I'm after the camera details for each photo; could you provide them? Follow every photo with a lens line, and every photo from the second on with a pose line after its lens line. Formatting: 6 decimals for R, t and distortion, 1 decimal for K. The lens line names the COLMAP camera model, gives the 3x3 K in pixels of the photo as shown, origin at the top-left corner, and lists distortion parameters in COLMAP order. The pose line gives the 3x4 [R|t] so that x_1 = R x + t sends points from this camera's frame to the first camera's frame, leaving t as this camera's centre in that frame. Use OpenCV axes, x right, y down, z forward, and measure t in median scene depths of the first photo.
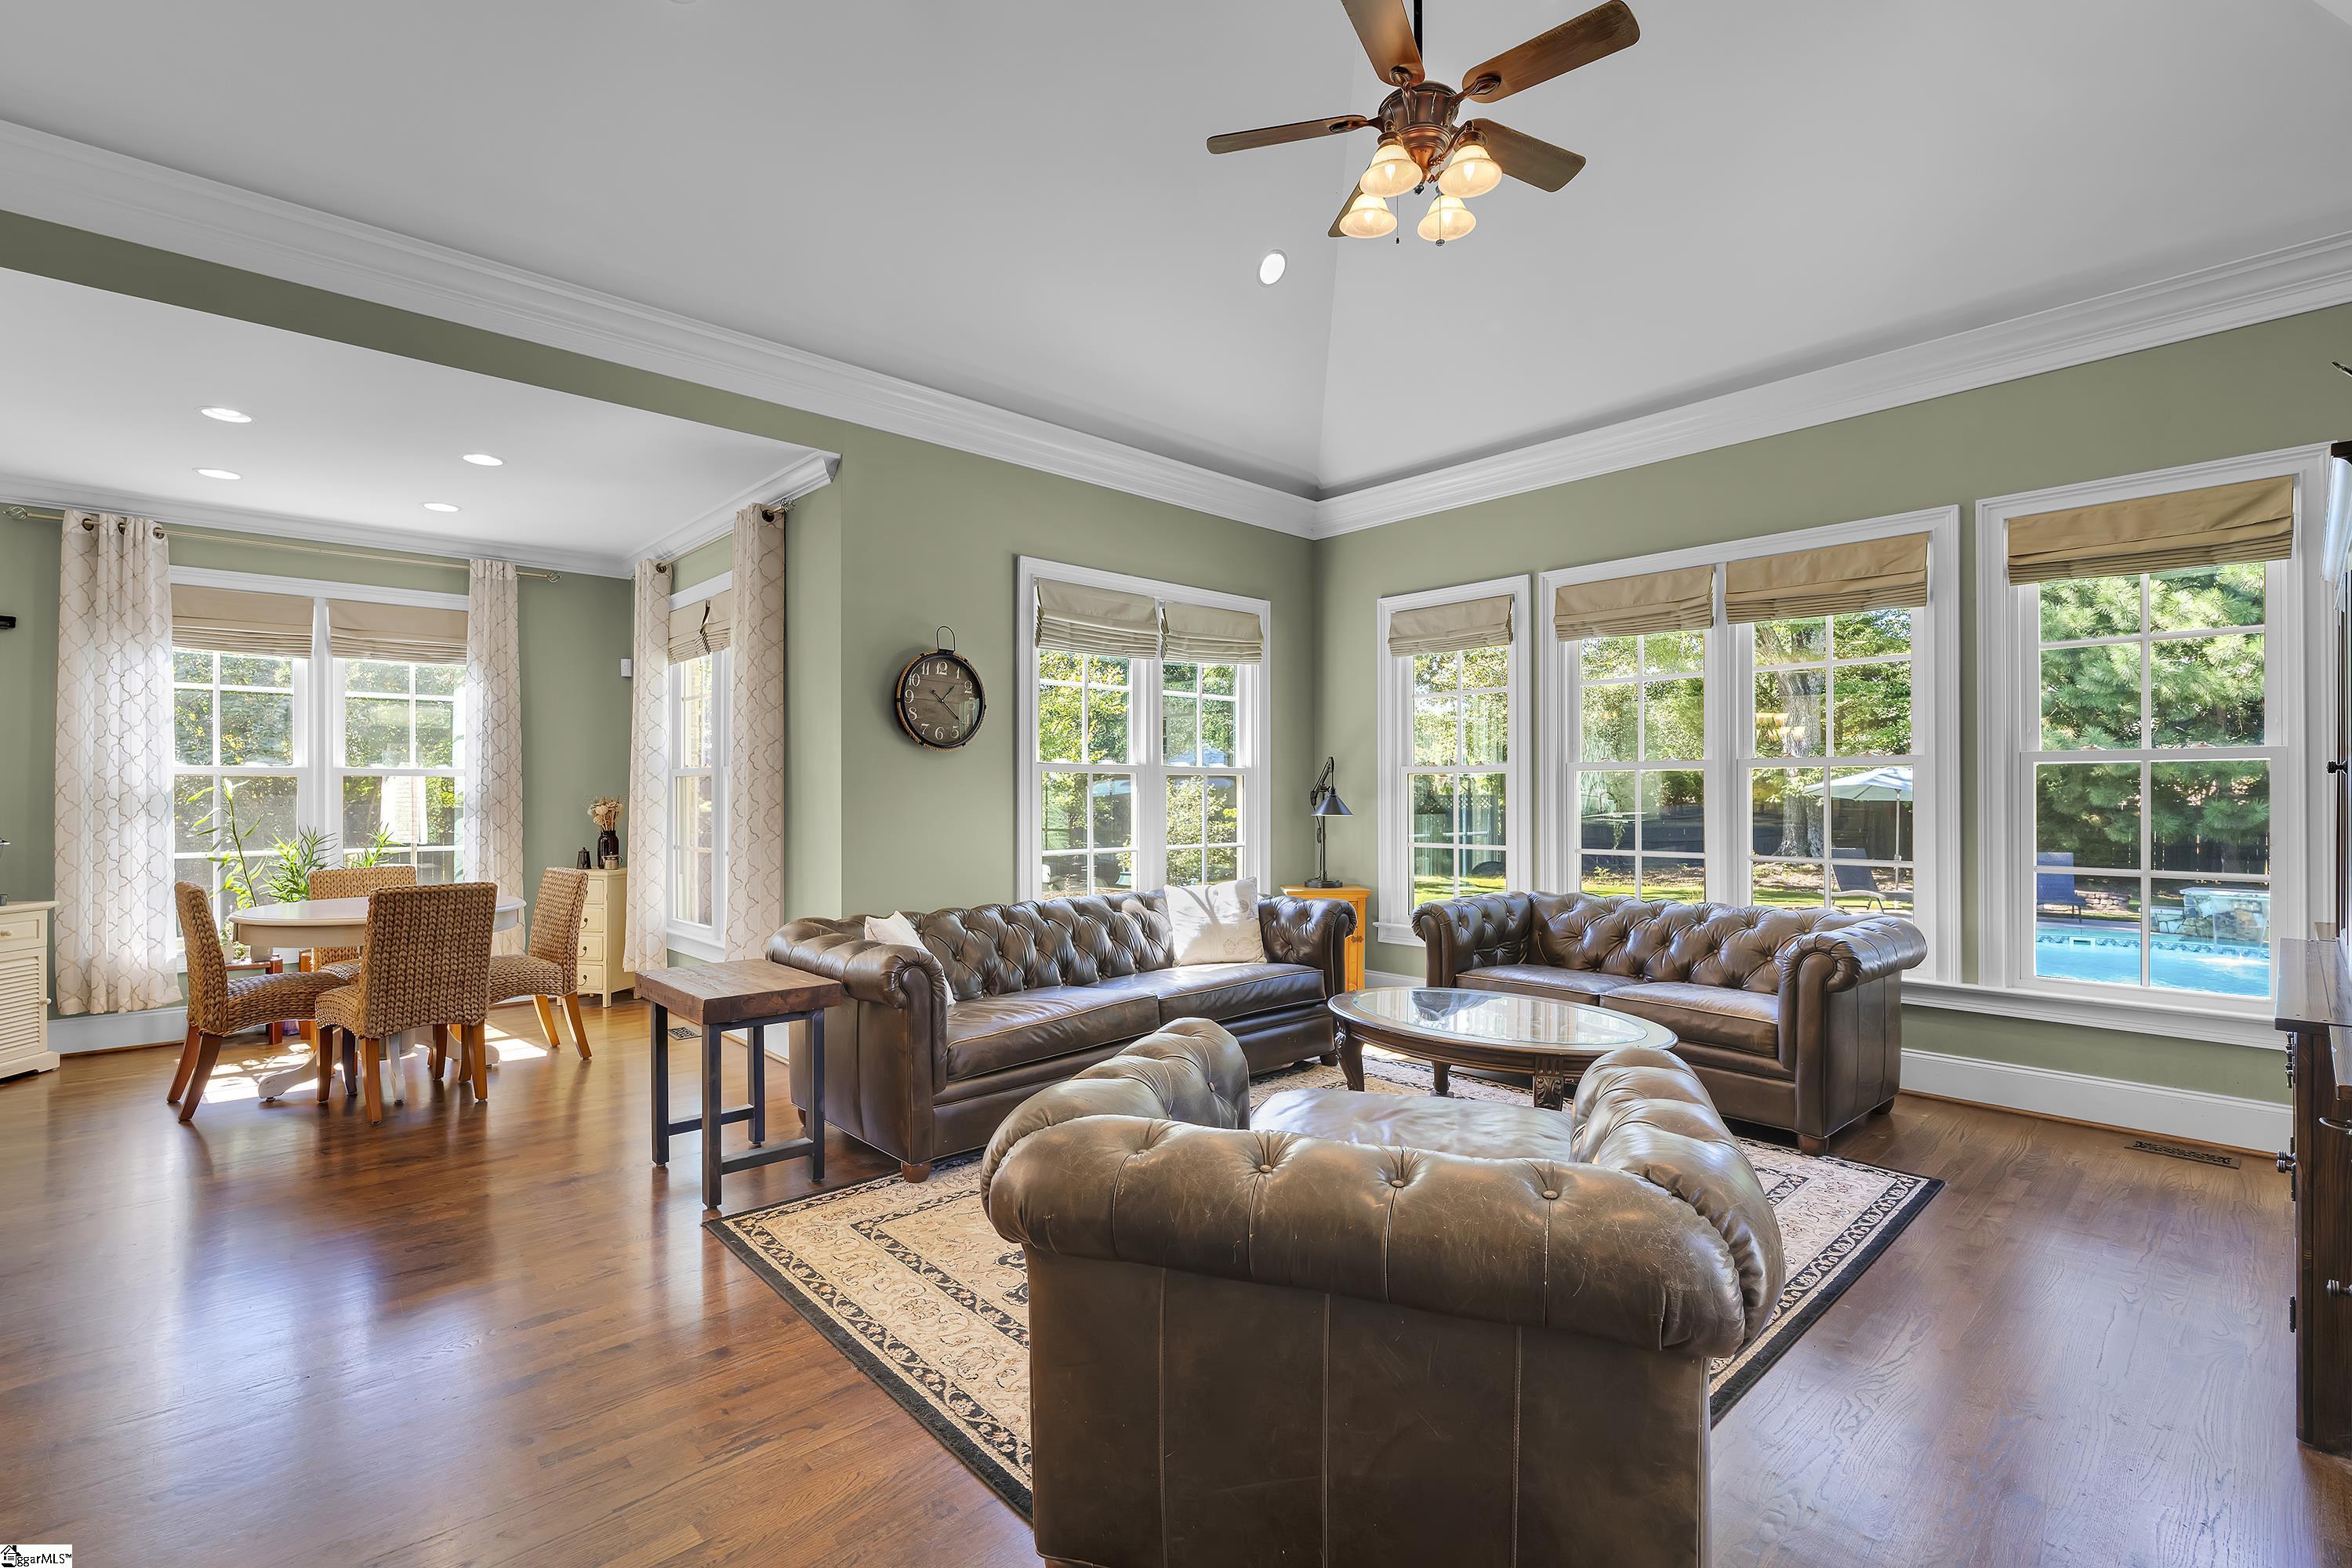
lens RADIAL K [[1034.3, 0, 1163.0], [0, 1034.3, 818.8], [0, 0, 1]] dist [-0.006947, 0.001735]
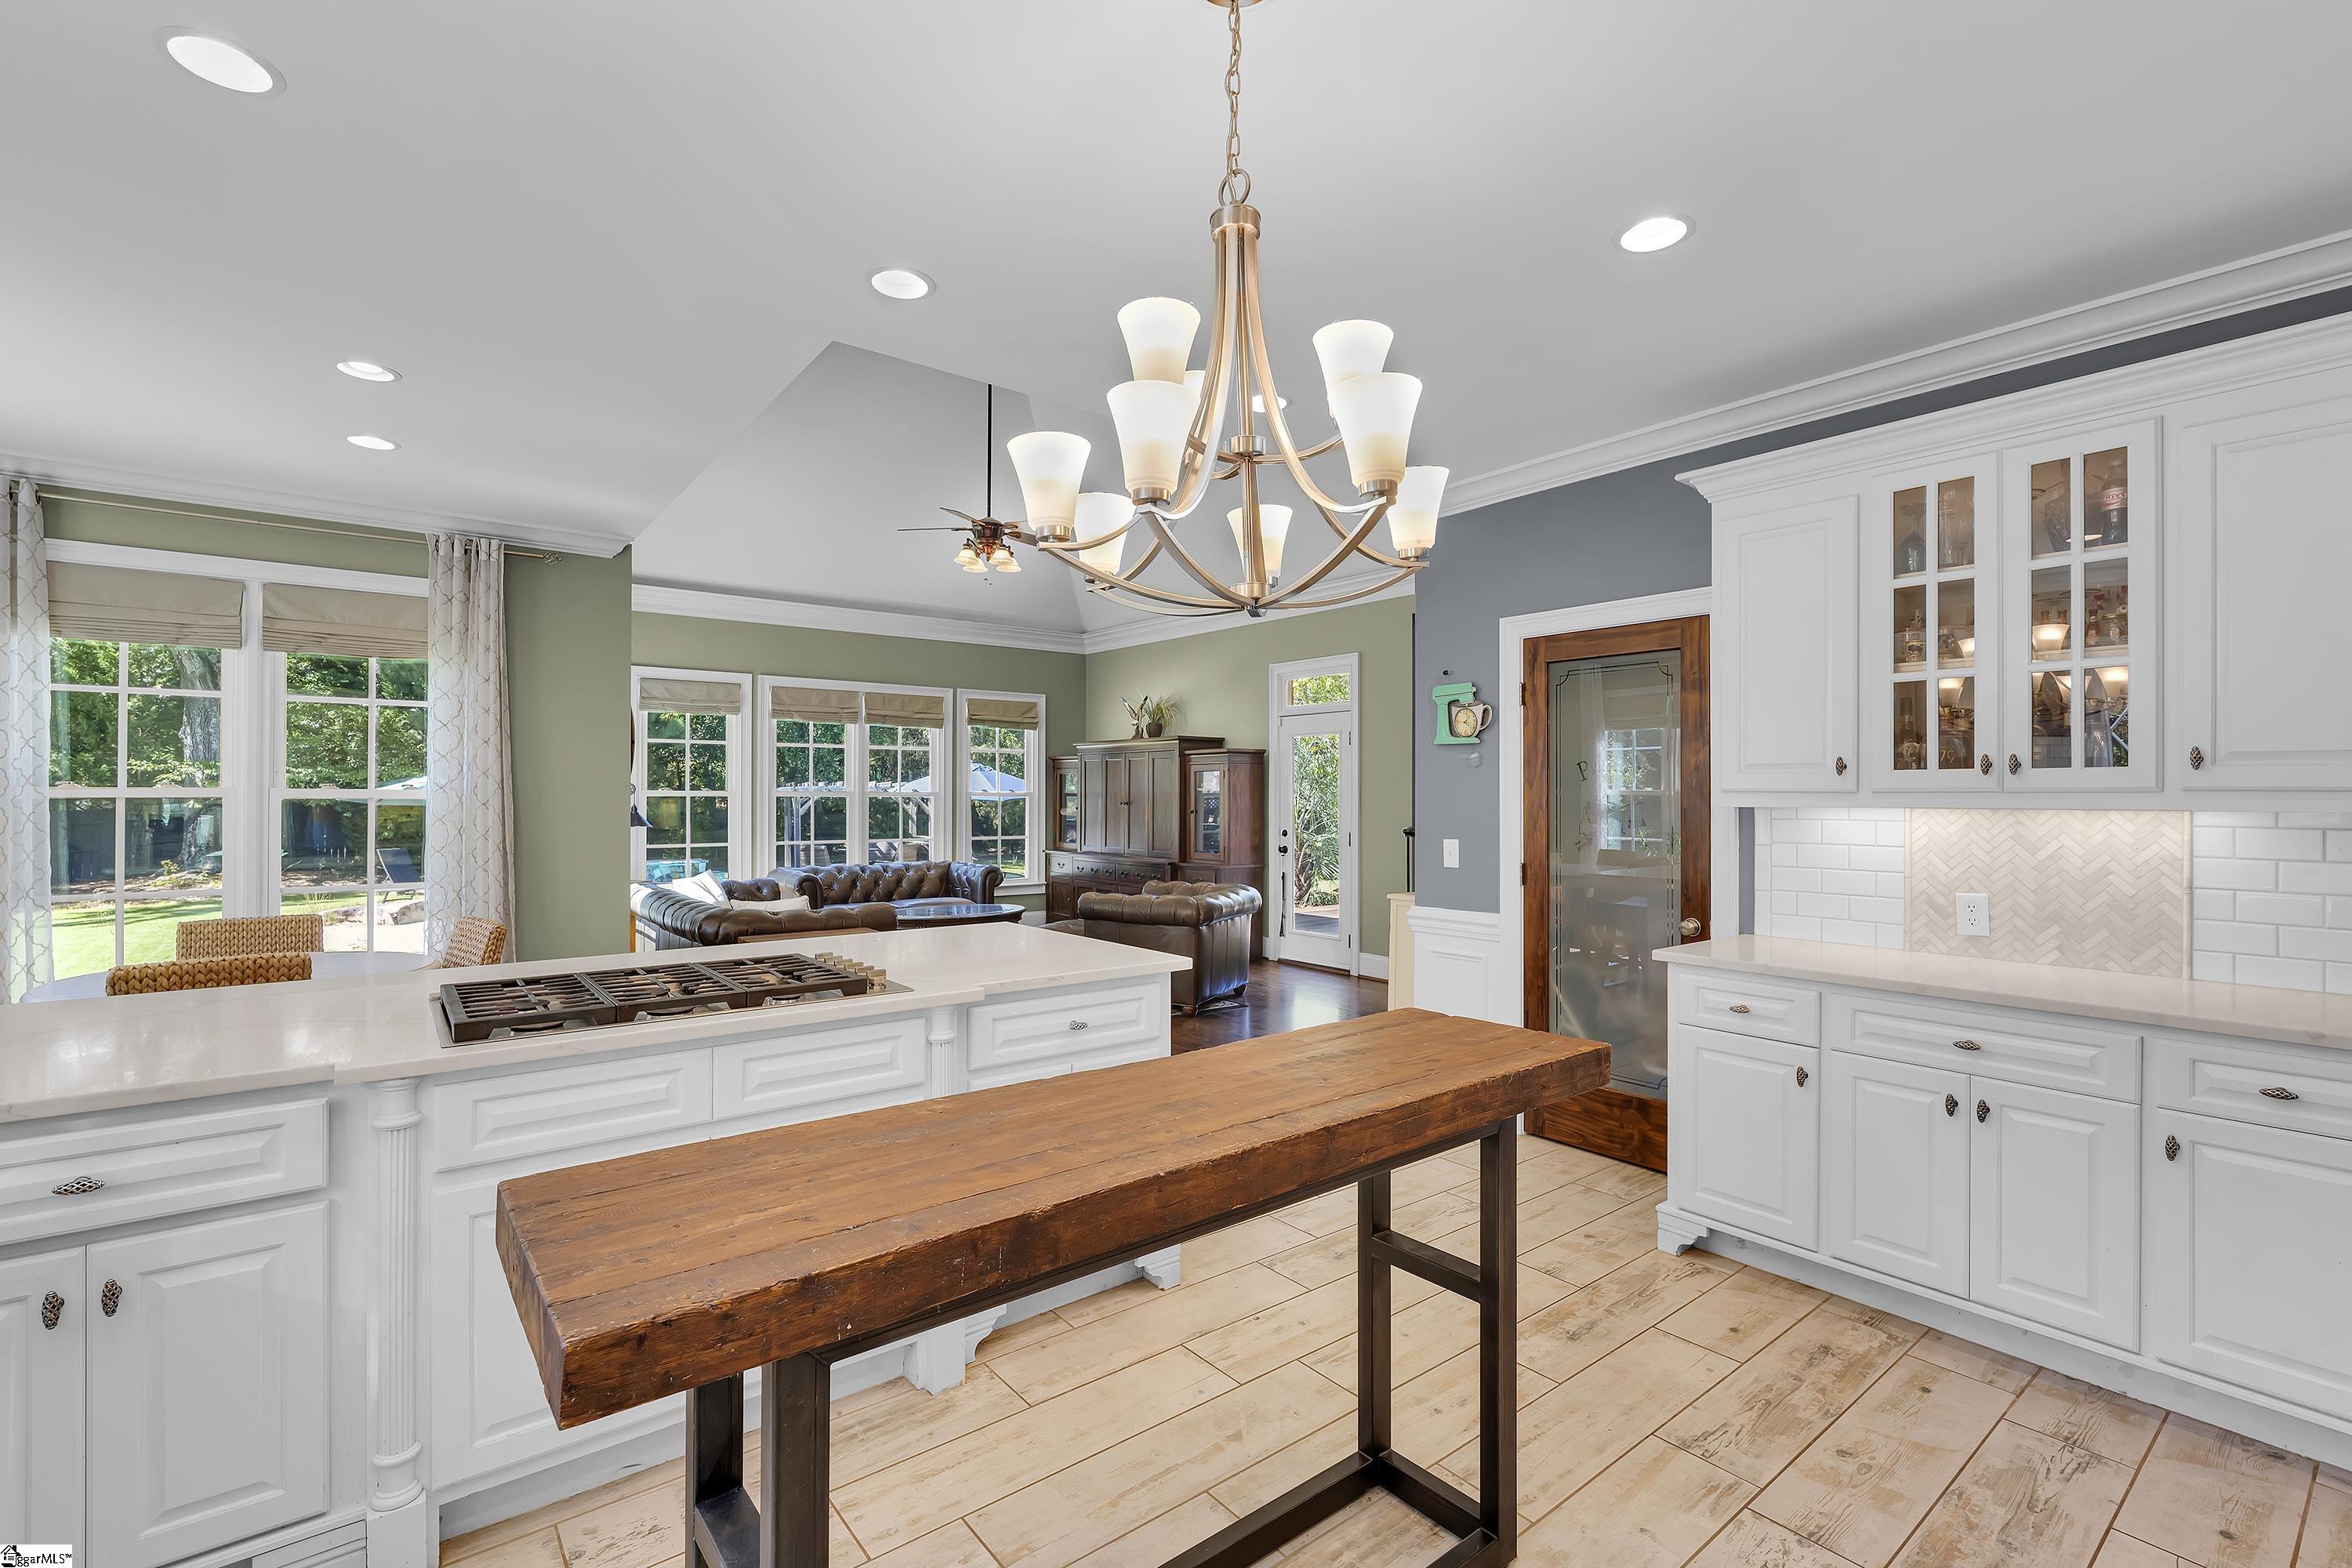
lens RADIAL K [[1034.3, 0, 1183.2], [0, 1034.3, 794.1], [0, 0, 1]] dist [-0.006947, 0.001735]
pose [[0.078302, 0.003292, 0.996924, -1.225665], [0.023058, 0.999721, -0.005112, -0.025079], [-0.996663, 0.023387, 0.078204, 0.206049]]
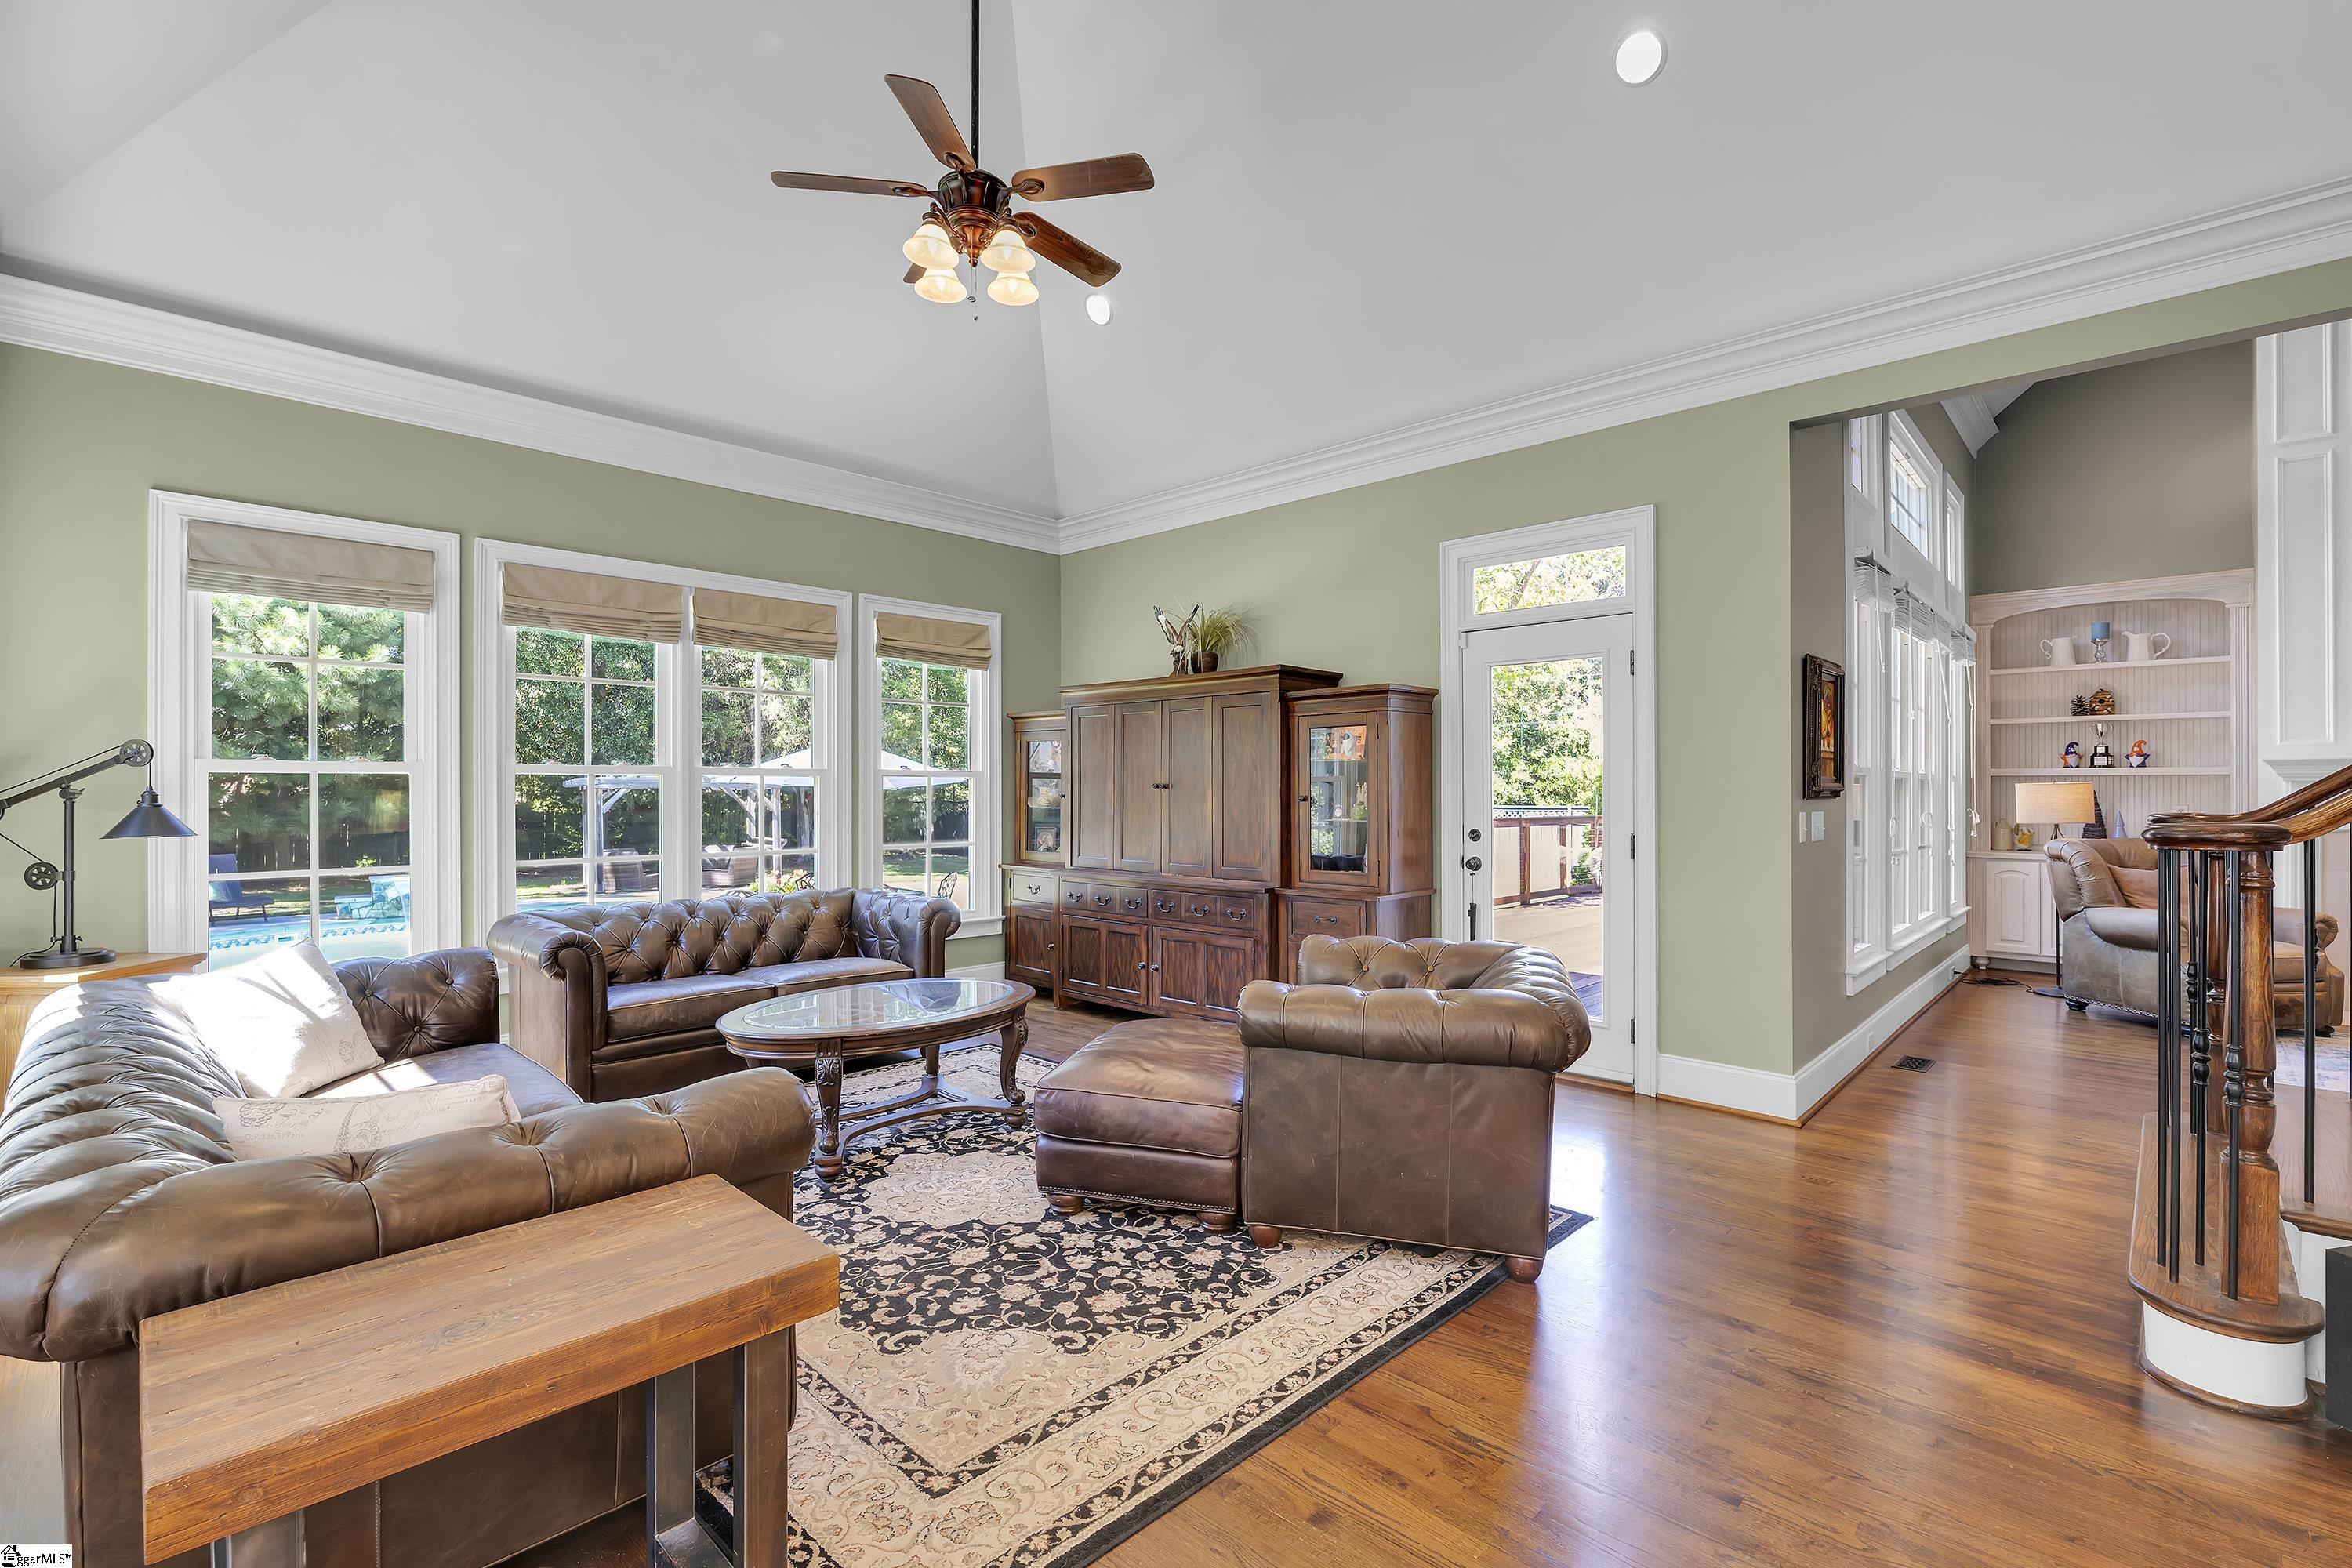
lens RADIAL K [[1034.3, 0, 1183.0], [0, 1034.3, 787.9], [0, 0, 1]] dist [-0.006947, 0.001735]
pose [[-0.071495, 0.002640, 0.997437, -0.518479], [0.026865, 0.999639, -0.000720, -0.017708], [-0.997079, 0.026745, -0.071540, 0.493607]]
